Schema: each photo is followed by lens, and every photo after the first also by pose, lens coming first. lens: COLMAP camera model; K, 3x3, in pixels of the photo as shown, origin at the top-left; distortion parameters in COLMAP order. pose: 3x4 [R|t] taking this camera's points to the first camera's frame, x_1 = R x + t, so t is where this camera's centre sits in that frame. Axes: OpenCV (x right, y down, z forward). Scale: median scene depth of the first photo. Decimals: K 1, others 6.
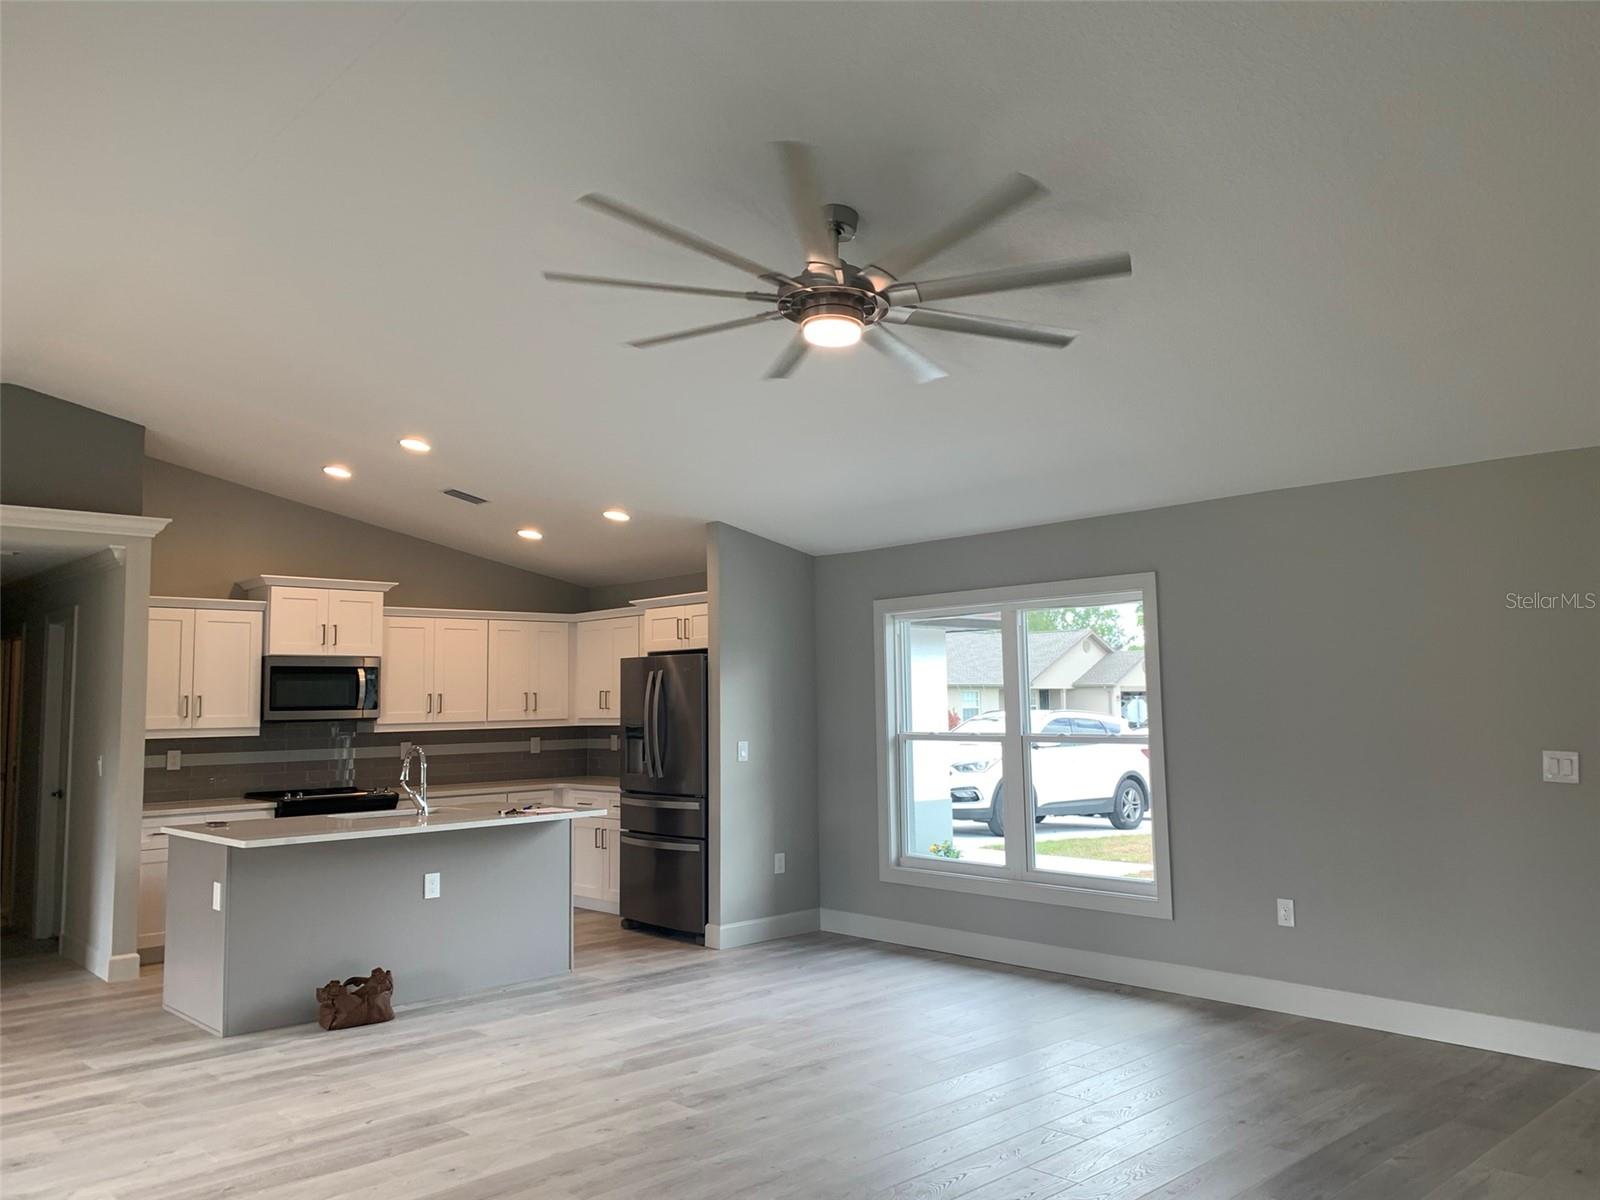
lens RADIAL K [[1233.9, 0, 819.5], [0, 1233.9, 598.3], [0, 0, 1]] dist [0.042636, -0.042587]
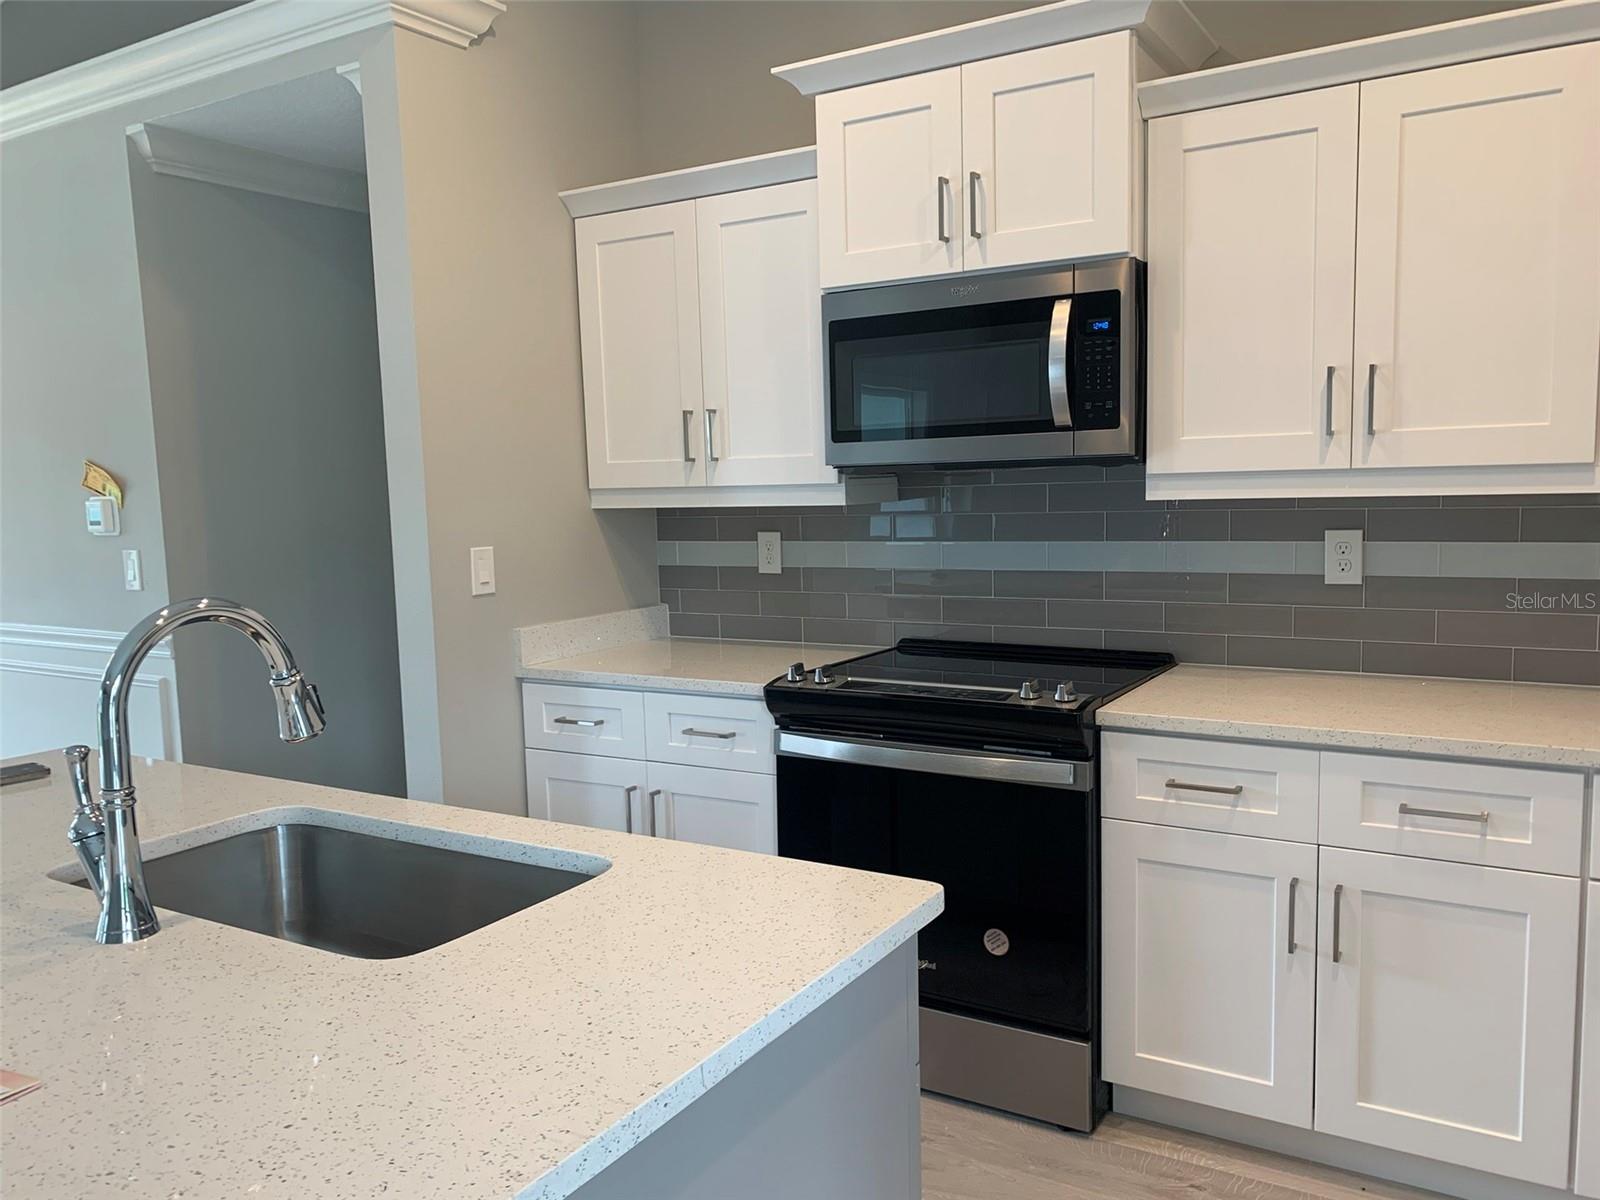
lens RADIAL K [[1233.9, 0, 808.1], [0, 1233.9, 605.1], [0, 0, 1]] dist [0.042636, -0.042587]
pose [[0.271208, 0.109240, -0.956302, -0.079908], [0.108127, 0.983792, 0.143046, 0.087604], [0.956428, -0.142197, 0.255000, 0.916847]]
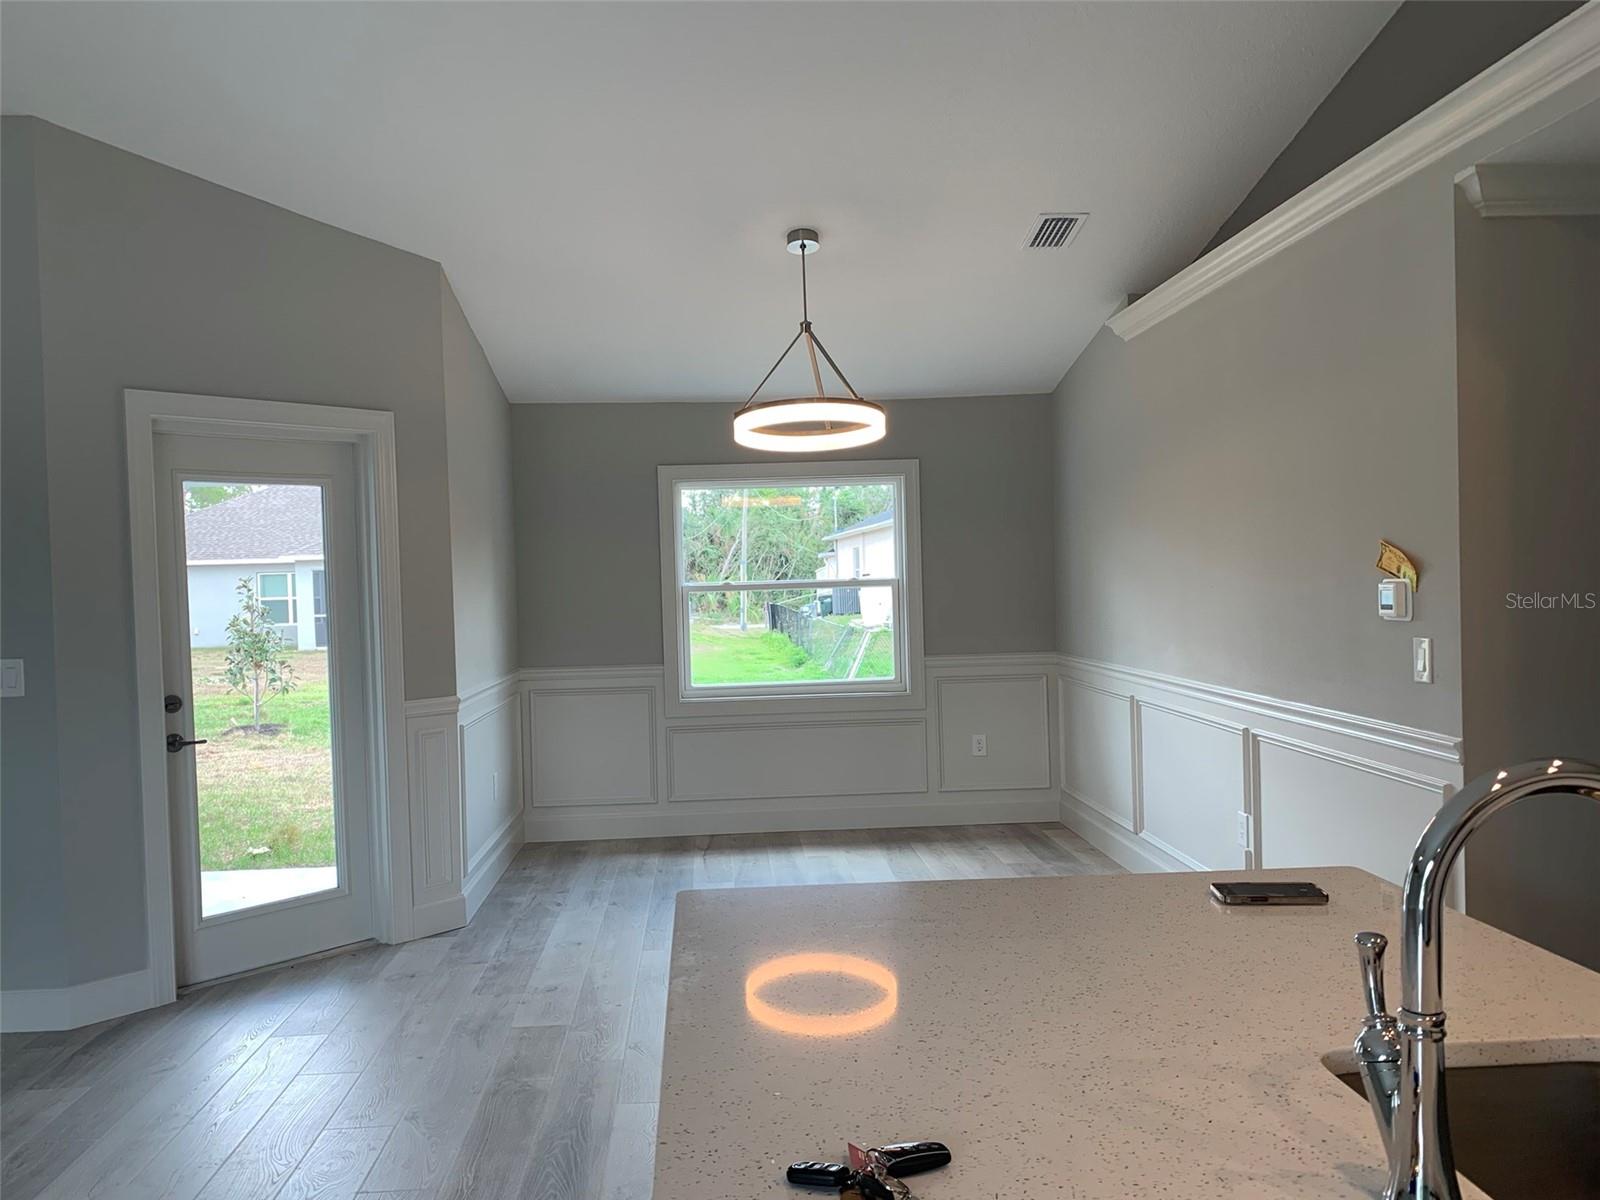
lens RADIAL K [[1233.9, 0, 797.9], [0, 1233.9, 615.3], [0, 0, 1]] dist [0.042636, -0.042587]
pose [[-0.627952, 0.054420, -0.776347, -0.135237], [0.103862, 0.994489, -0.014298, 0.082725], [0.771291, -0.089612, -0.630143, 0.899341]]
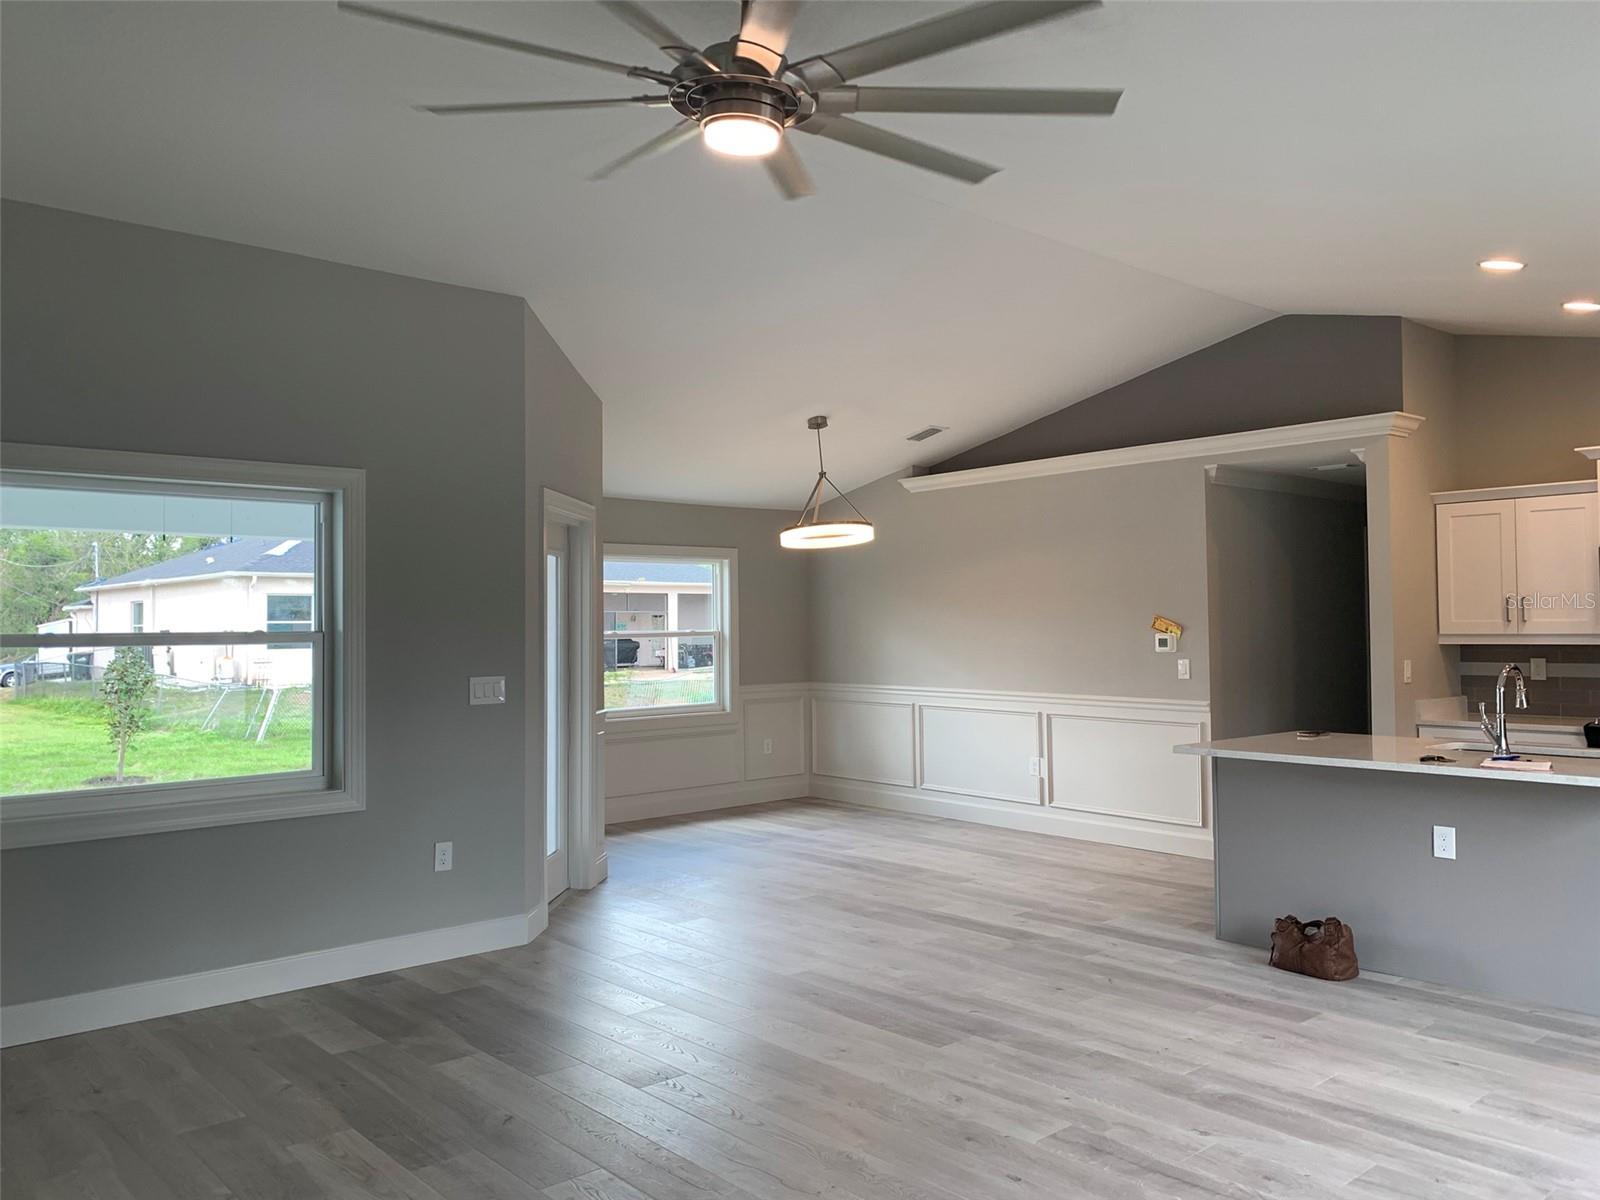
lens RADIAL K [[1233.9, 0, 811.4], [0, 1233.9, 588.5], [0, 0, 1]] dist [0.042636, -0.042587]
pose [[-0.026906, -0.016968, -0.999494, 0.393583], [0.095888, 0.995202, -0.019476, 0.041371], [0.995028, -0.096364, -0.025150, 0.524596]]
